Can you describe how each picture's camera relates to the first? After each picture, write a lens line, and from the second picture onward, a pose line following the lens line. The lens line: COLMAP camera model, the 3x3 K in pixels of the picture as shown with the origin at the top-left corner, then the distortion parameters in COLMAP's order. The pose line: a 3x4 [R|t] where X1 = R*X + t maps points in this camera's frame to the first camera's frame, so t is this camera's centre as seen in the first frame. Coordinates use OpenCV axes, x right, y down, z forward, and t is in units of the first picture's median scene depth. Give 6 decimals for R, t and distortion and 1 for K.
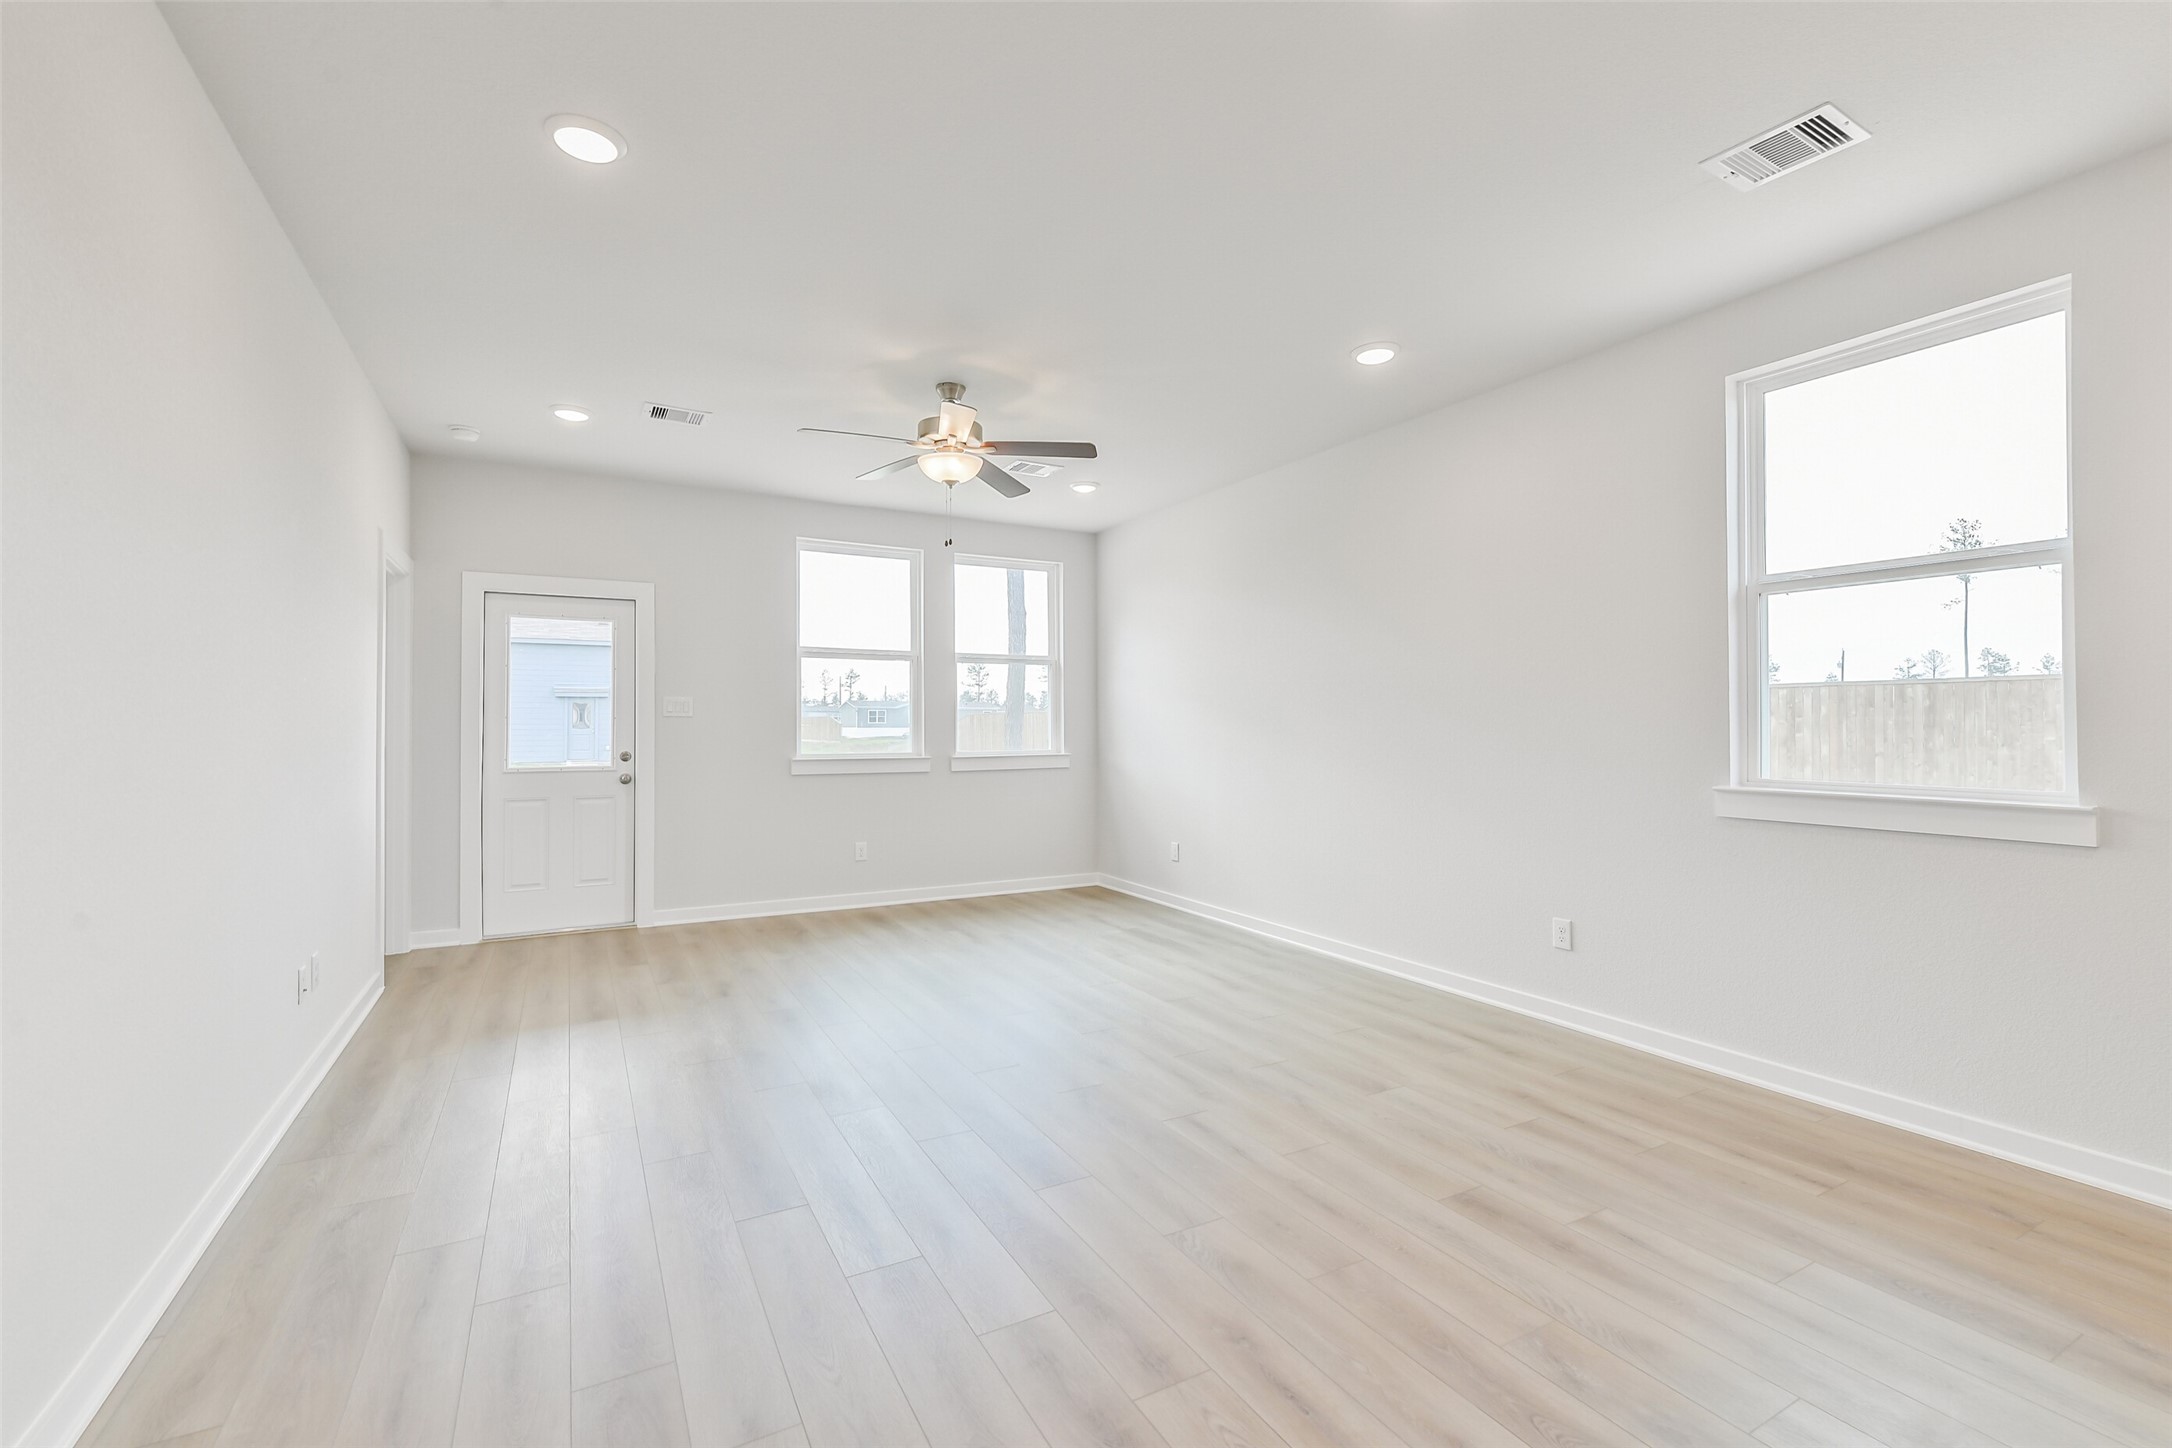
lens RADIAL K [[934.0, 0, 1089.2], [0, 934.0, 715.3], [0, 0, 1]] dist [0.000949, -0.001715]
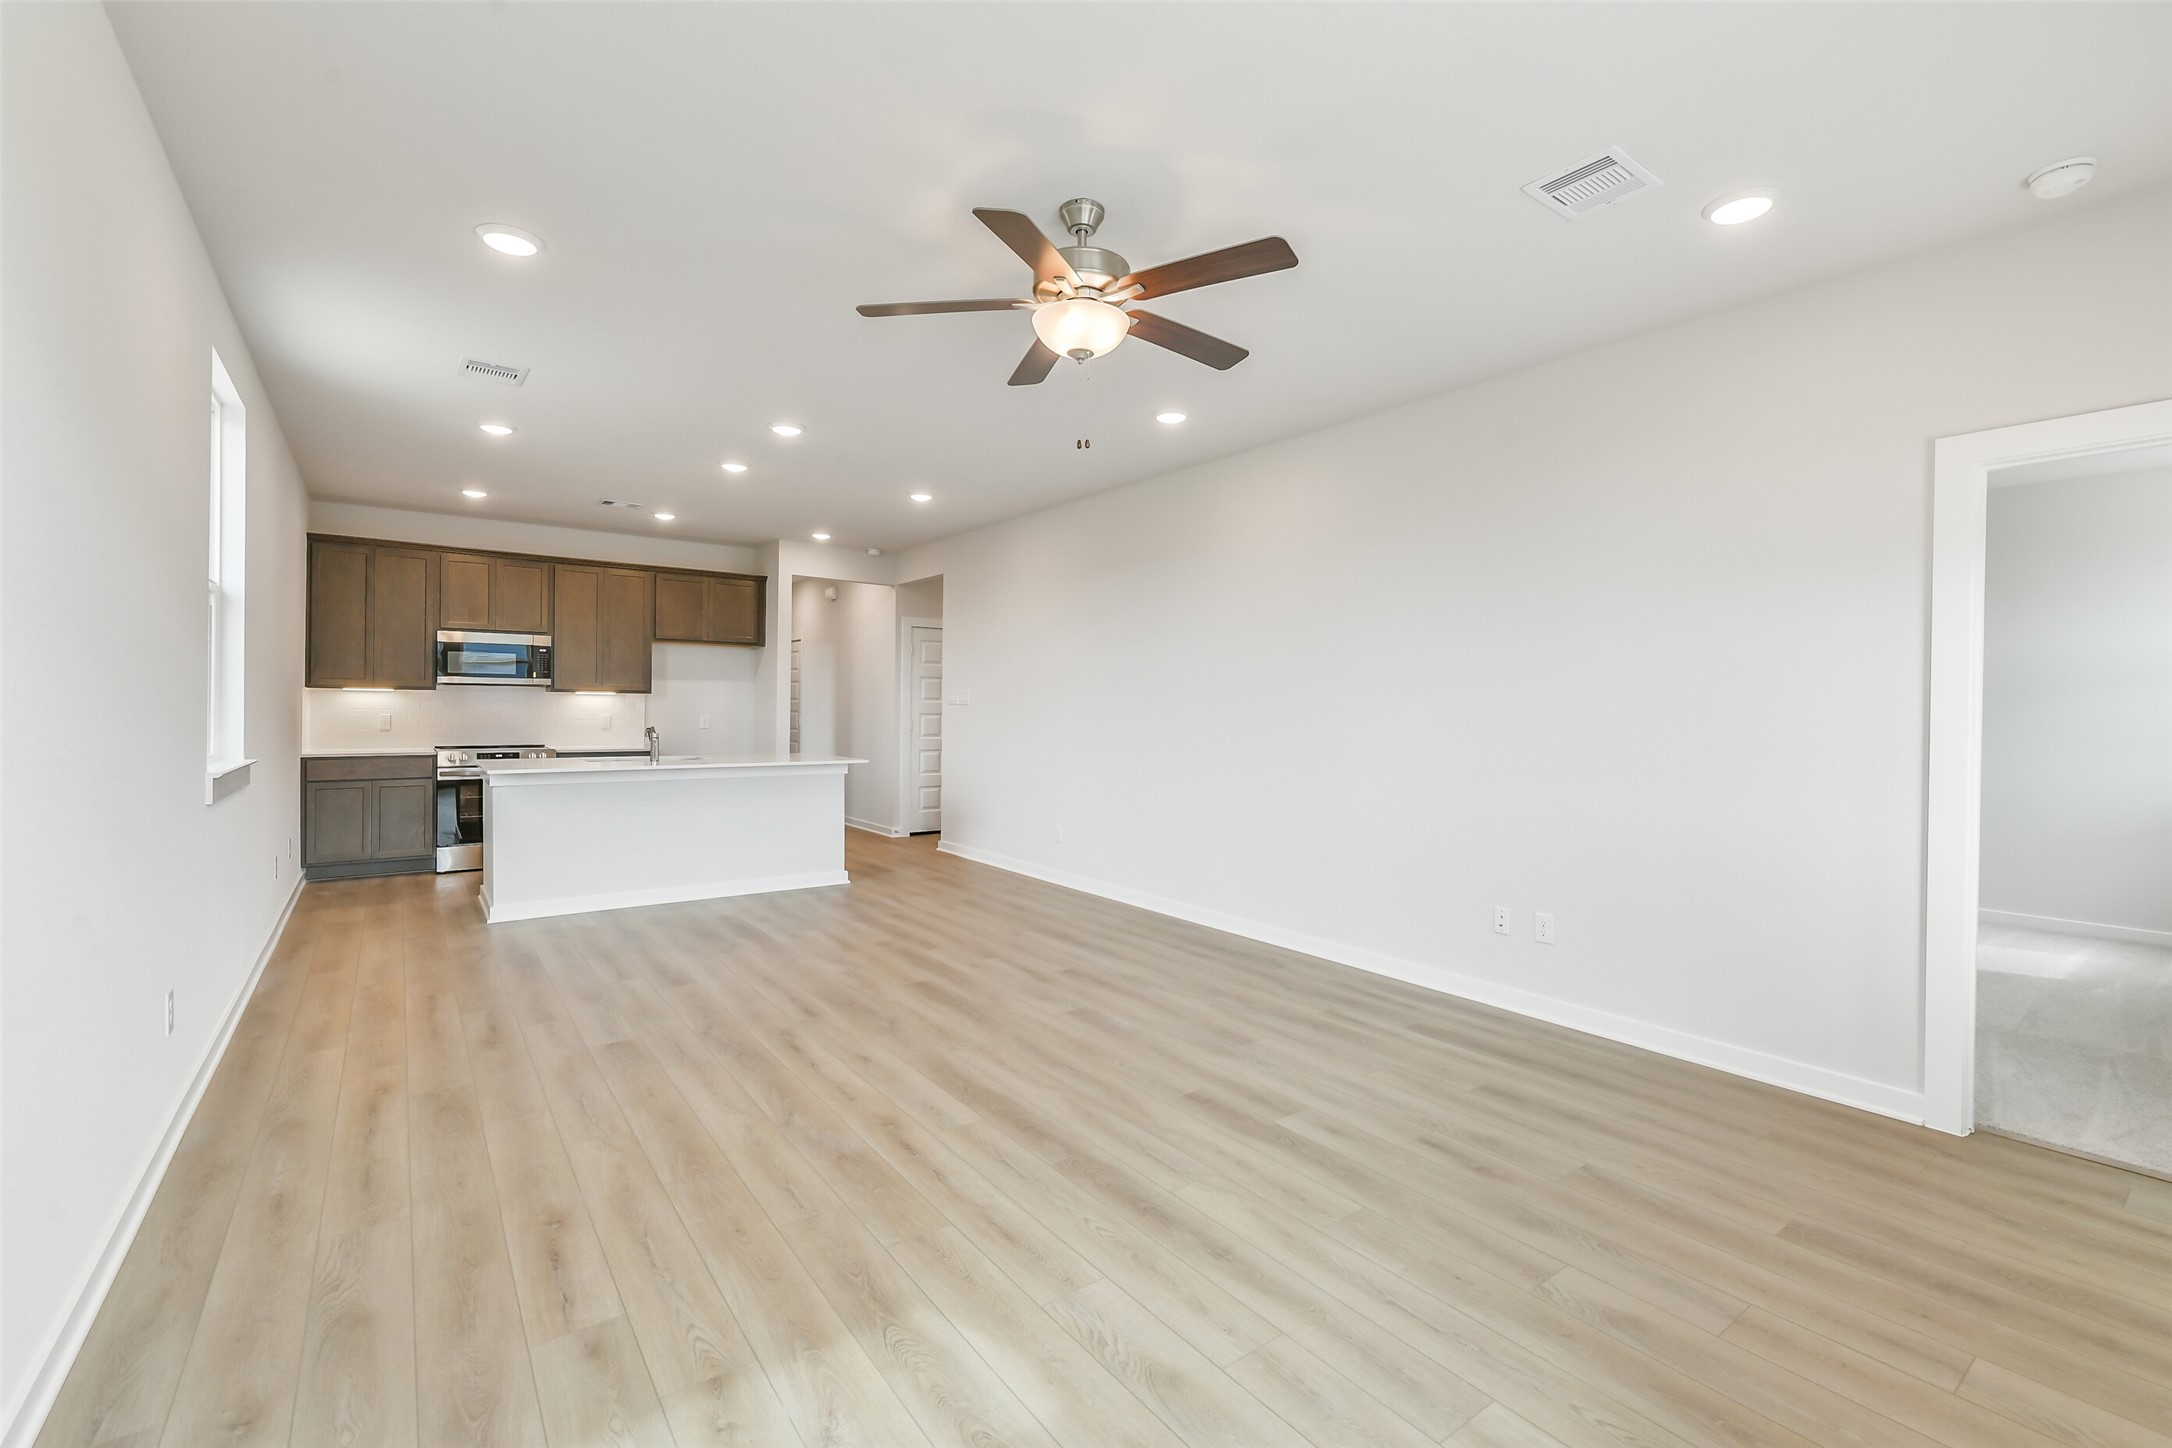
lens RADIAL K [[934.0, 0, 1091.2], [0, 934.0, 714.9], [0, 0, 1]] dist [0.000949, -0.001715]
pose [[-0.991212, -0.011269, -0.131802, -0.063529], [-0.010904, 0.999934, -0.003490, 0.007404], [0.131833, -0.002022, -0.991270, 1.470854]]
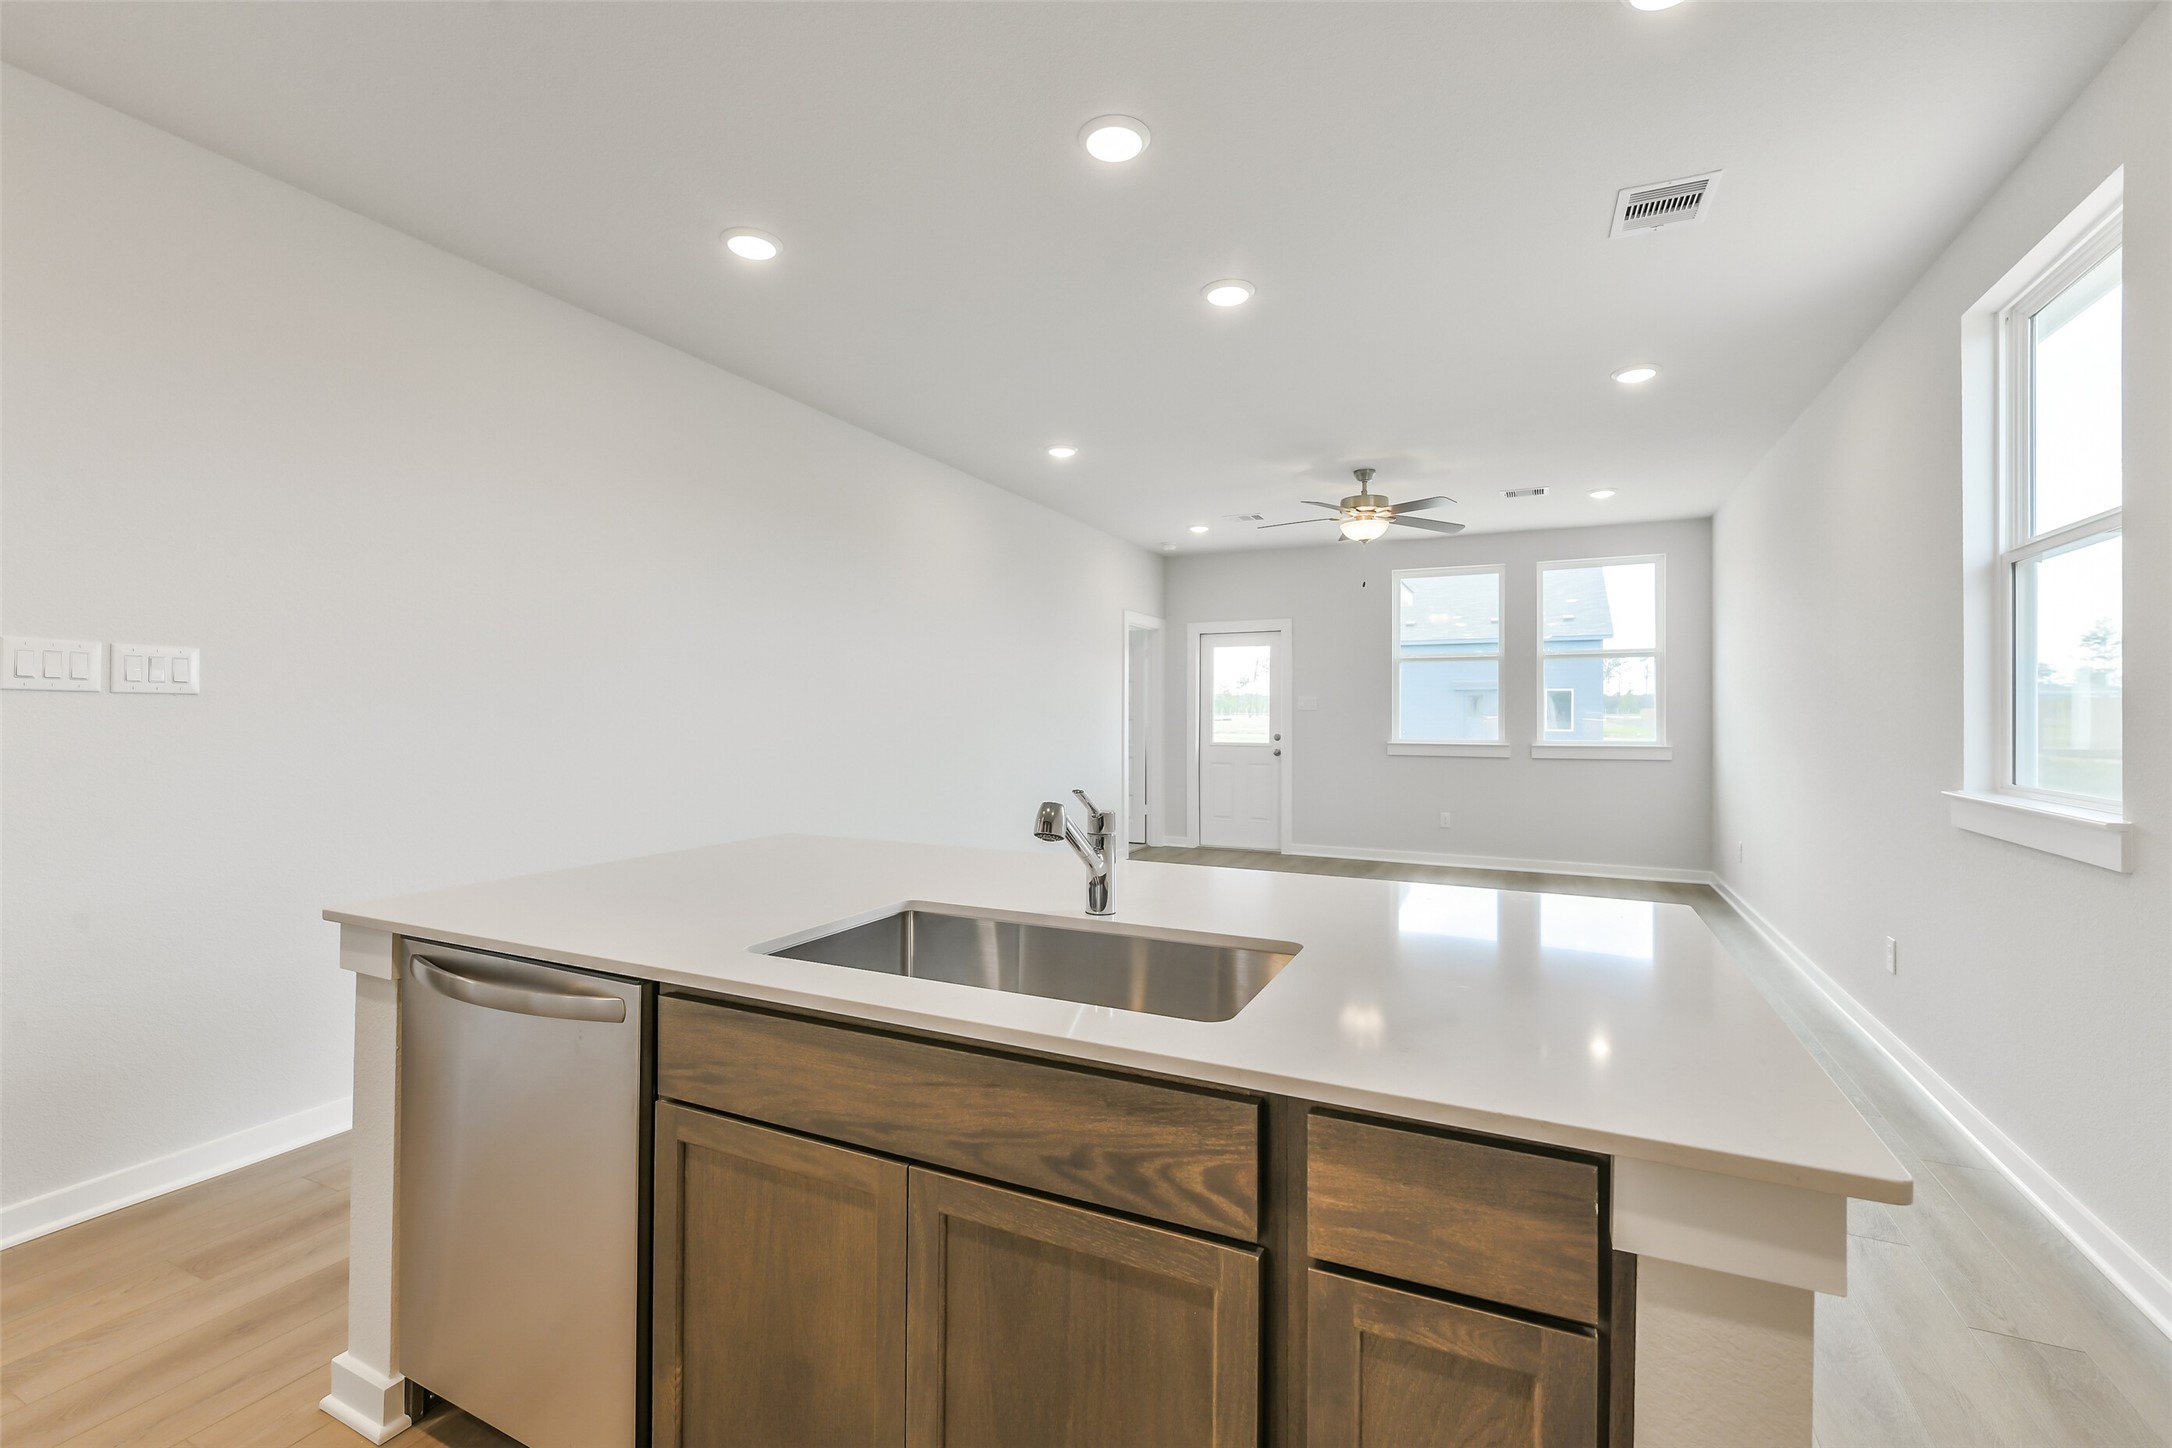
lens RADIAL K [[934.0, 0, 1088.4], [0, 934.0, 712.7], [0, 0, 1]] dist [0.000949, -0.001715]
pose [[0.576517, 0.000324, -0.817085, 0.655158], [0.006413, 0.999967, 0.004922, -0.004776], [0.817060, -0.008078, 0.576496, -0.110088]]
